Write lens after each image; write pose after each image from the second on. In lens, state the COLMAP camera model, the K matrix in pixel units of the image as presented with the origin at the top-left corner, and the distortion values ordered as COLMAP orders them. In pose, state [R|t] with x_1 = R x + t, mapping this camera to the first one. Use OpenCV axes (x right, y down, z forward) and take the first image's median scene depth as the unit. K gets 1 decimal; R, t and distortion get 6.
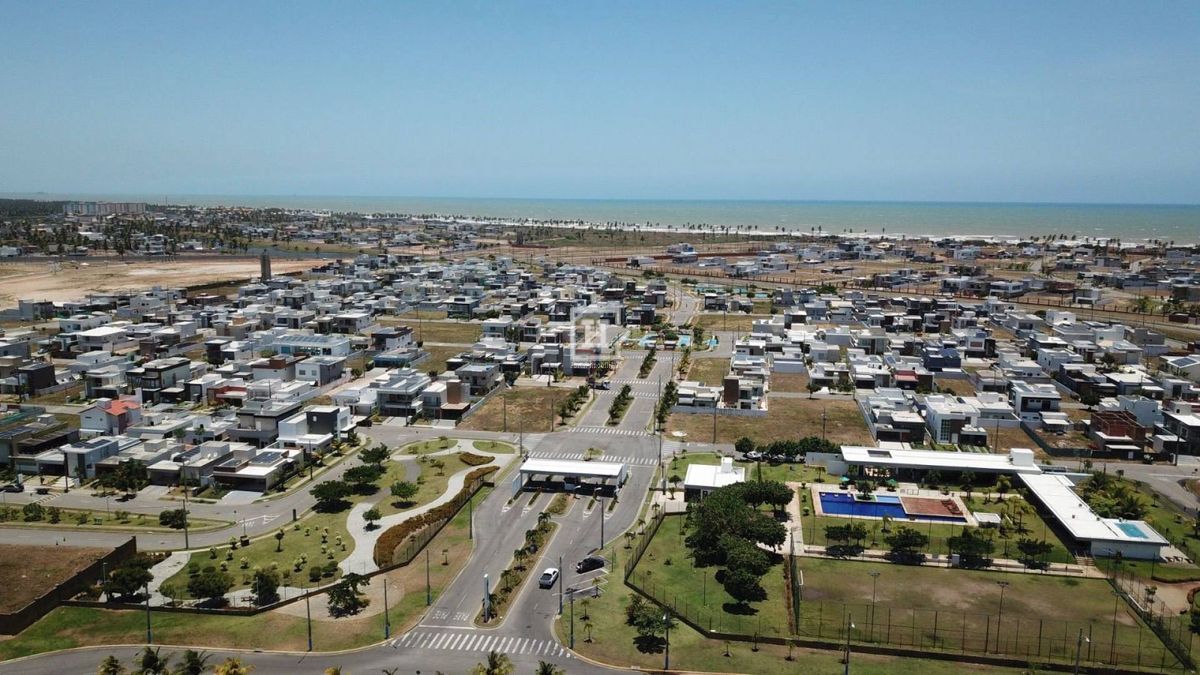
lens RADIAL K [[934.2, 0, 600.0], [0, 934.2, 337.5], [0, 0, 1]] dist [-0.001292, 0.007213]
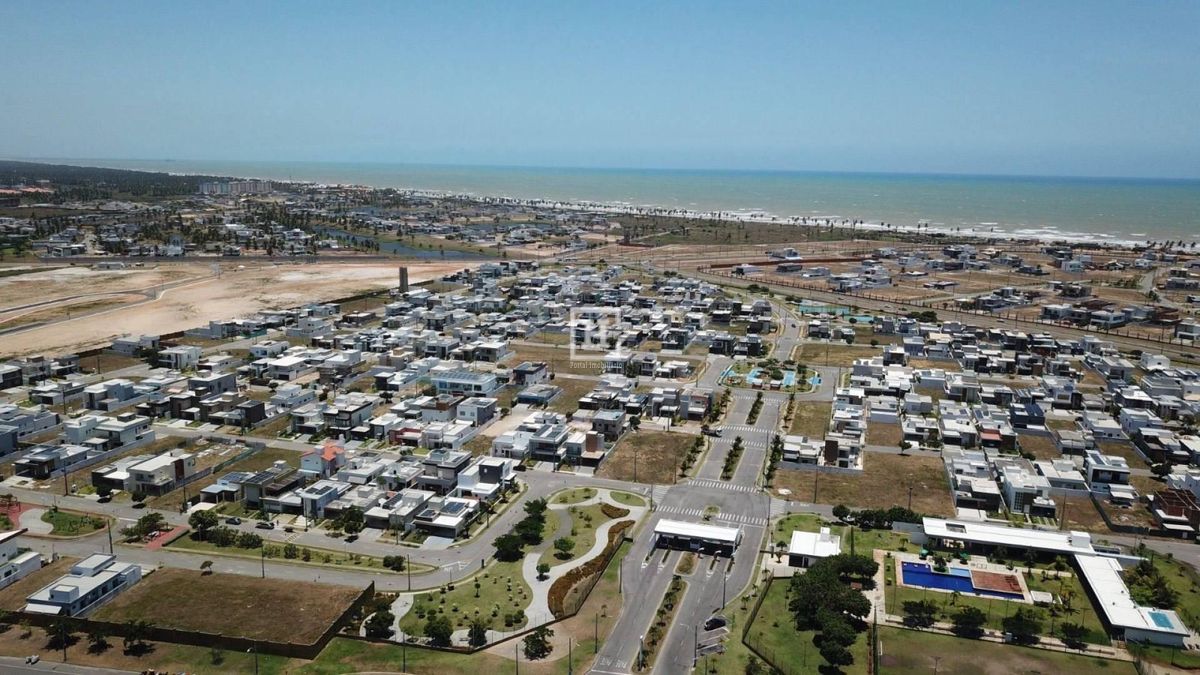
lens RADIAL K [[934.2, 0, 600.0], [0, 934.2, 337.5], [0, 0, 1]] dist [-0.001292, 0.007213]
pose [[0.994282, 0.031223, -0.102124, -0.037551], [-0.028046, 0.999081, 0.032400, -0.145796], [0.103042, -0.029351, 0.994244, -0.224126]]
